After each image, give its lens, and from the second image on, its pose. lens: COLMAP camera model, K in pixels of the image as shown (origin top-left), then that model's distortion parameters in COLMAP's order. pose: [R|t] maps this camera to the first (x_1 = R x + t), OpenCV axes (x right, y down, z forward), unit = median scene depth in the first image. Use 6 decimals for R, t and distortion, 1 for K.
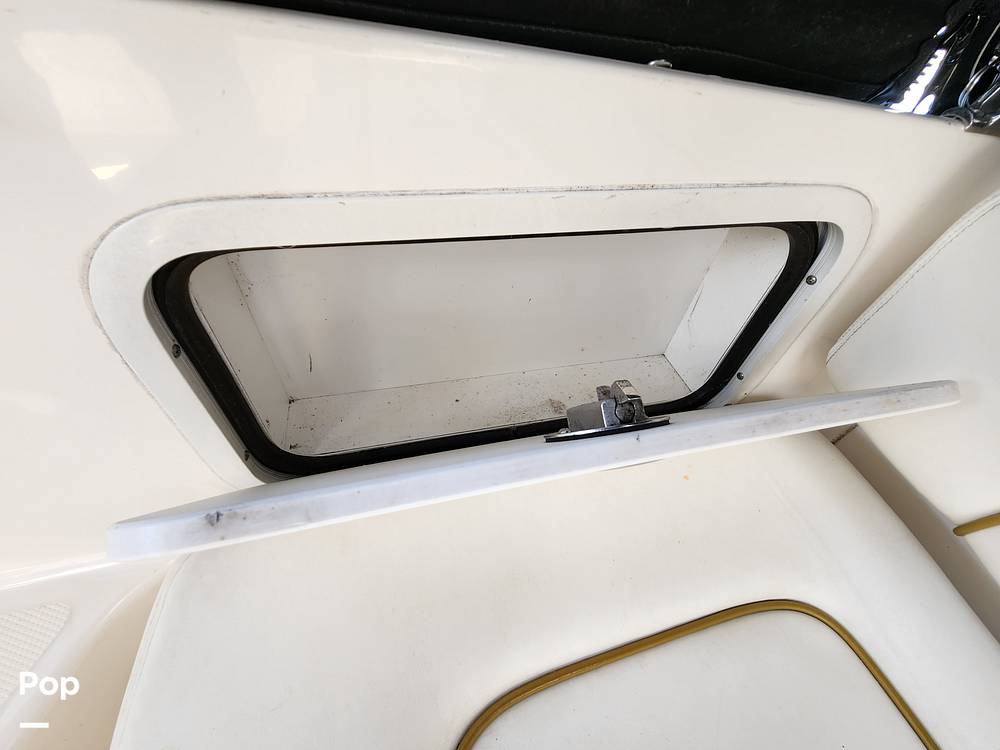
lens RADIAL K [[411.7, 0, 501.7], [0, 411.7, 375.4], [0, 0, 1]] dist [0.001870, -0.000611]
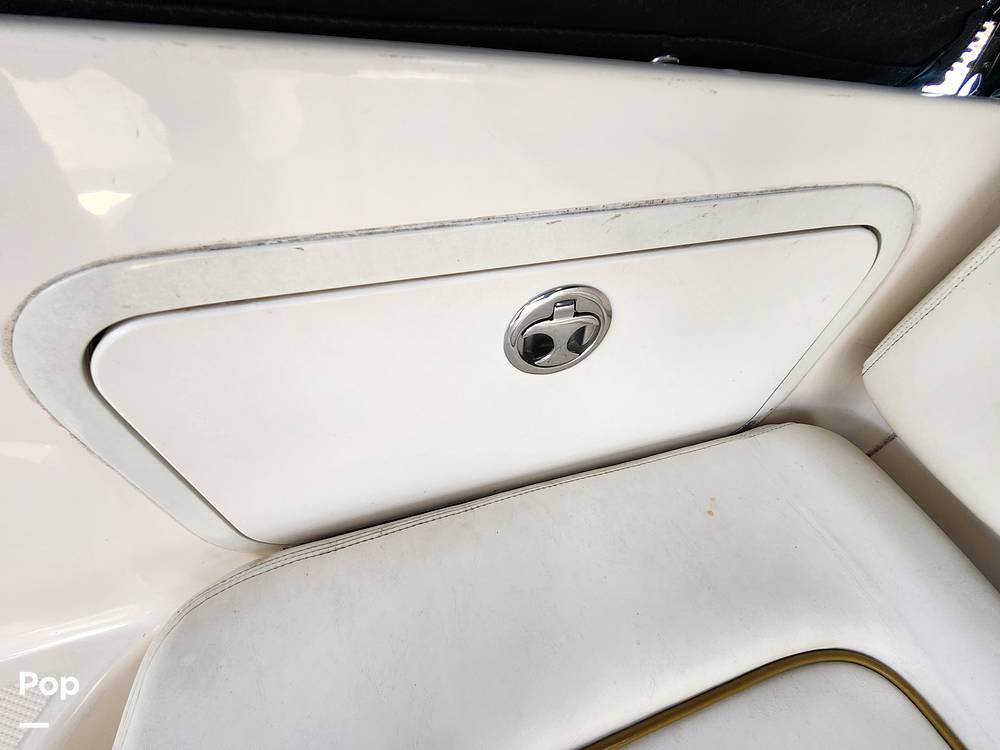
lens RADIAL K [[411.7, 0, 498.8], [0, 411.7, 374.0], [0, 0, 1]] dist [0.001870, -0.000611]
pose [[0.998445, -0.049988, -0.024660, 0.025811], [0.049808, 0.998728, -0.007874, -0.104941], [0.025022, 0.006633, 0.999665, 0.126858]]
